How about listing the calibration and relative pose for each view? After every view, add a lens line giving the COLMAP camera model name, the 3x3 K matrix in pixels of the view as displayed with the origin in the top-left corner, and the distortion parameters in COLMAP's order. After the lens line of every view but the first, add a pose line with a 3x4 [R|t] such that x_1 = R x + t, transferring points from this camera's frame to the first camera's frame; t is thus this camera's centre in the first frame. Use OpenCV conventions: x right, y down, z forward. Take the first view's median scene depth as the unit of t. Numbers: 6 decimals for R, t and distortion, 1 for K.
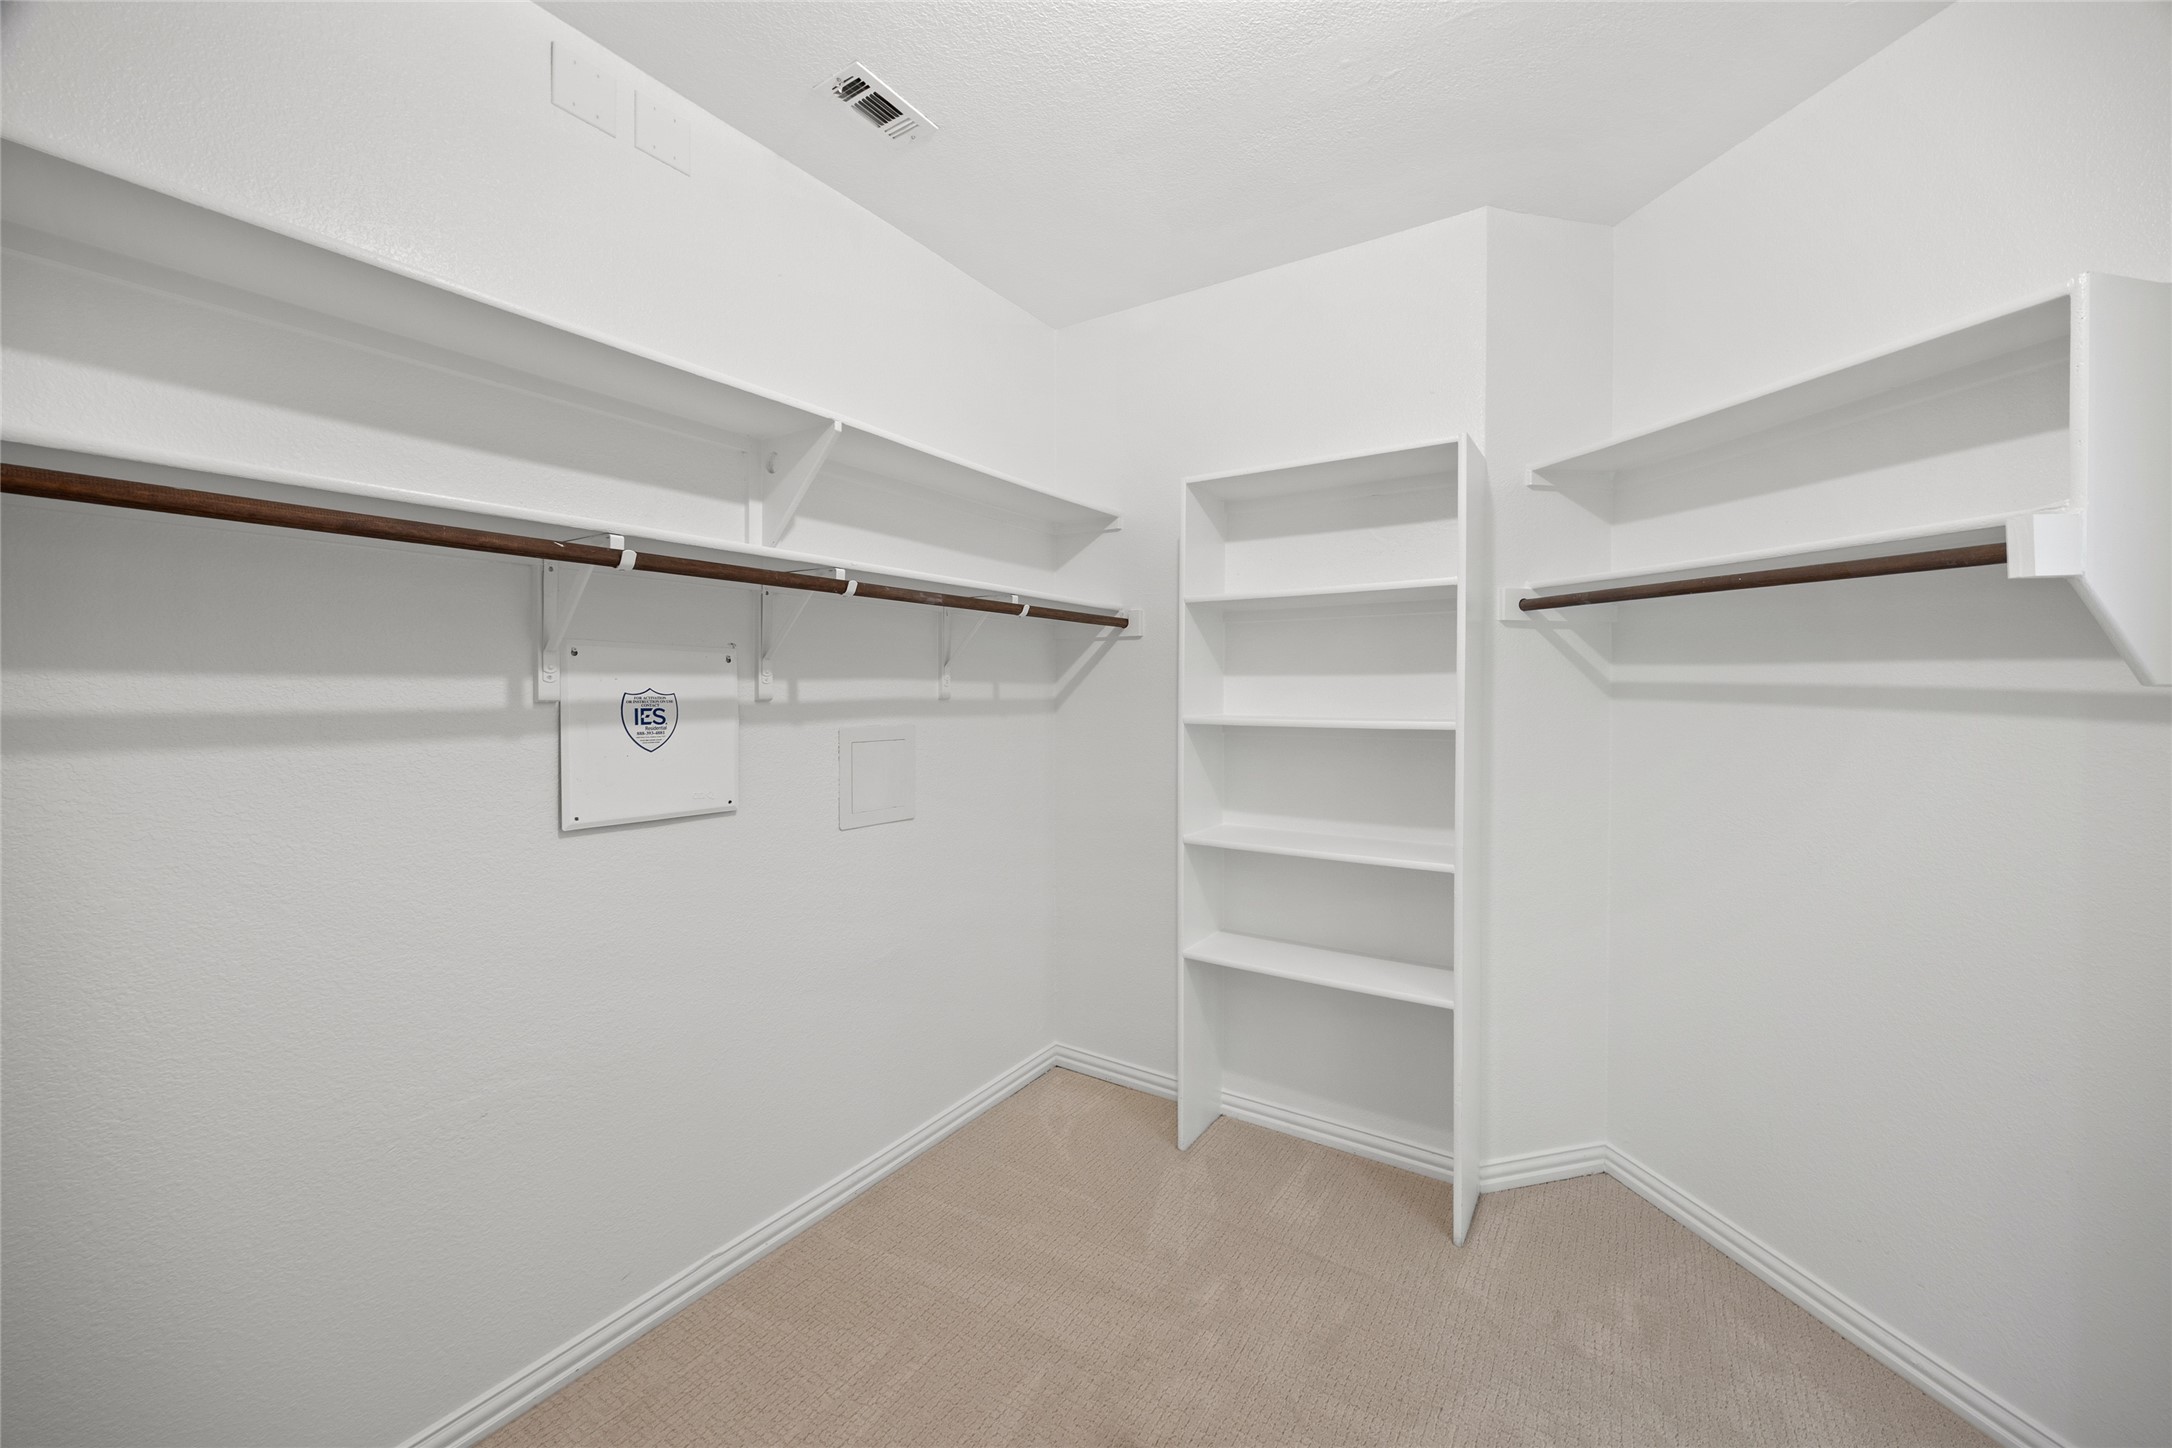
lens RADIAL K [[833.5, 0, 1082.7], [0, 833.5, 732.8], [0, 0, 1]] dist [-0.001823, -0.000418]
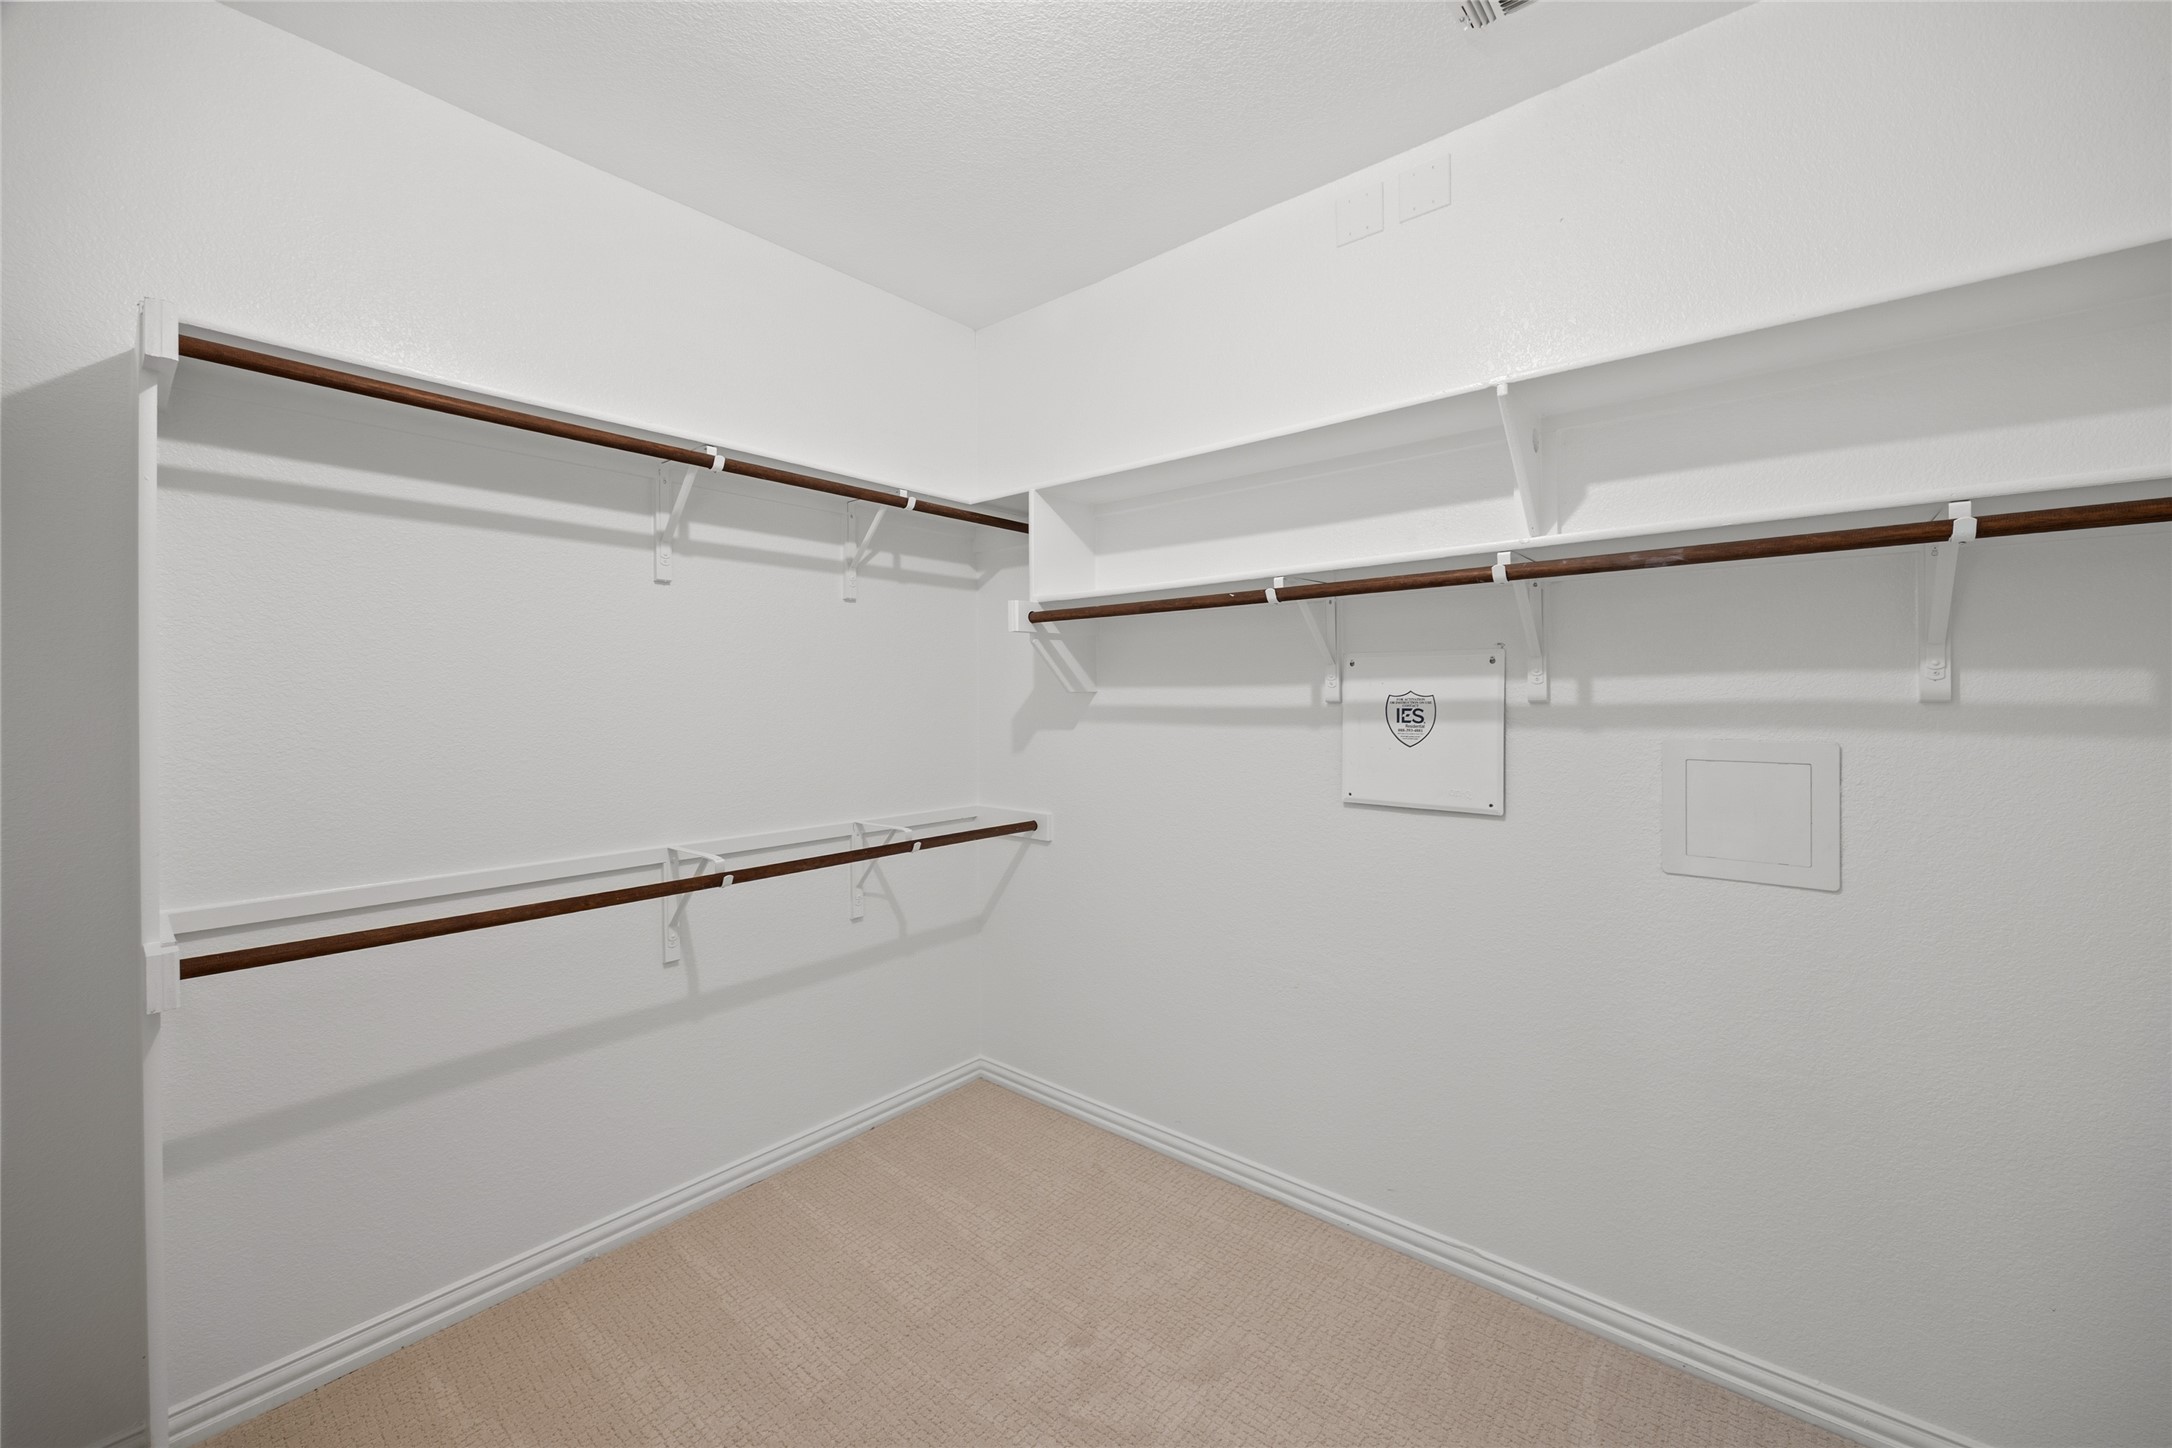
lens RADIAL K [[833.5, 0, 1082.7], [0, 833.5, 732.8], [0, 0, 1]] dist [-0.001823, -0.000418]
pose [[-0.121651, 0.045097, -0.991548, 0.648870], [-0.038453, 0.998003, 0.050108, -0.035480], [0.991828, 0.044224, -0.119674, 0.687012]]
